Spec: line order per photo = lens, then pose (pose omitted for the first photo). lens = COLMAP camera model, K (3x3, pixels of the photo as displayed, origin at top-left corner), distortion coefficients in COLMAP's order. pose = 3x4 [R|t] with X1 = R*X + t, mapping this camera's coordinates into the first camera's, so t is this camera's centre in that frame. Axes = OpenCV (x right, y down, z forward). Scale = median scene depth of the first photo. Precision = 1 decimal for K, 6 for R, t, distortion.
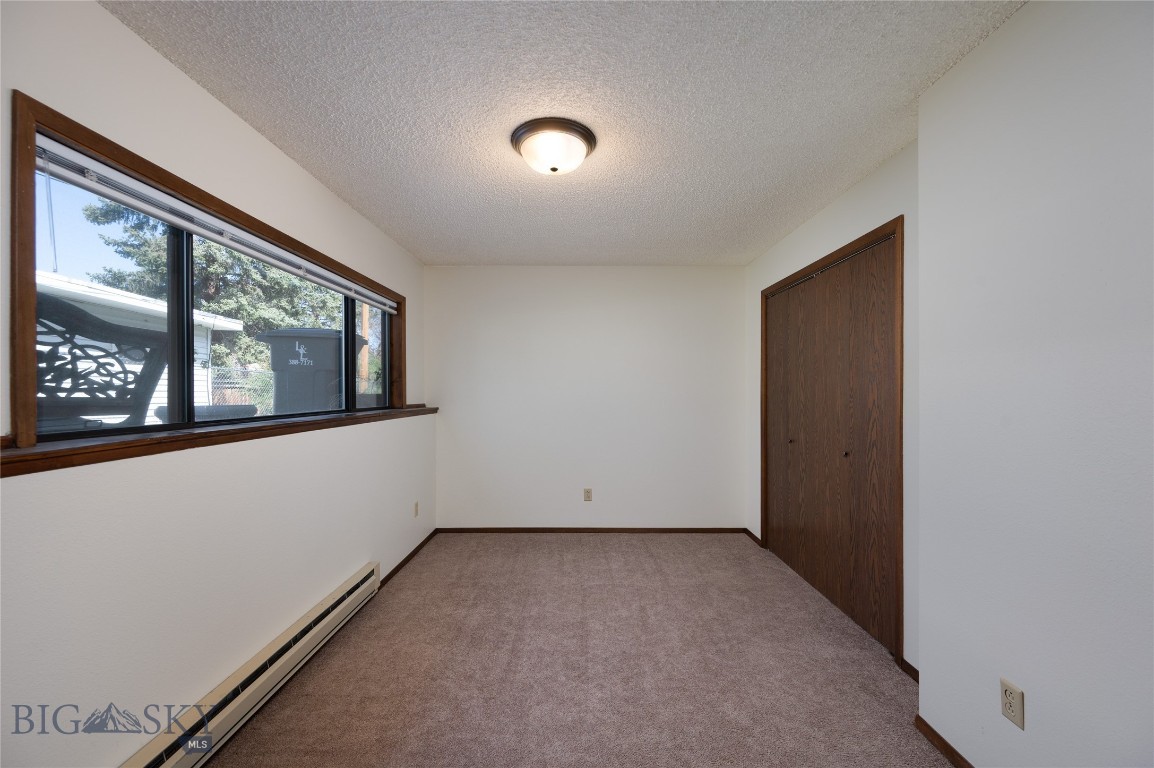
lens RADIAL K [[475.1, 0, 571.2], [0, 475.1, 385.1], [0, 0, 1]] dist [0.015926, -0.000836]
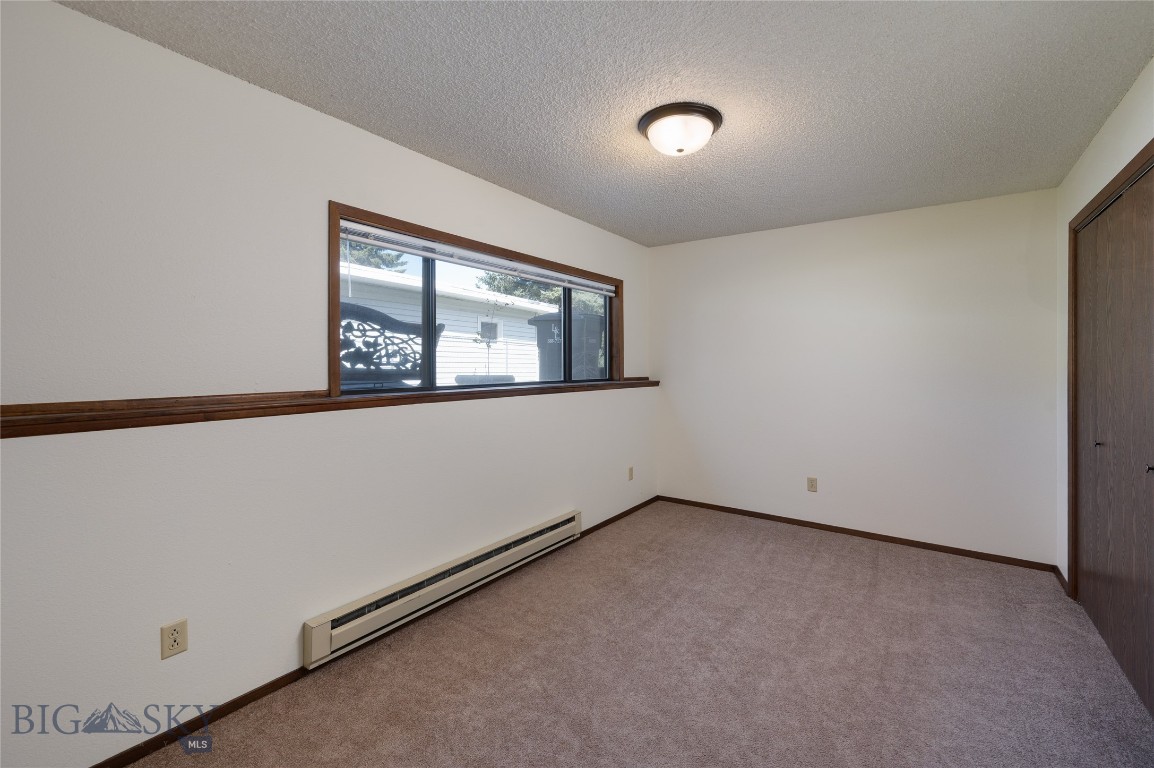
lens RADIAL K [[475.1, 0, 553.0], [0, 475.1, 359.5], [0, 0, 1]] dist [0.015926, -0.000836]
pose [[0.819876, -0.000734, -0.572540, 0.222947], [0.002217, 0.999996, 0.001892, -0.004998], [0.572537, -0.002820, 0.819874, 0.003964]]
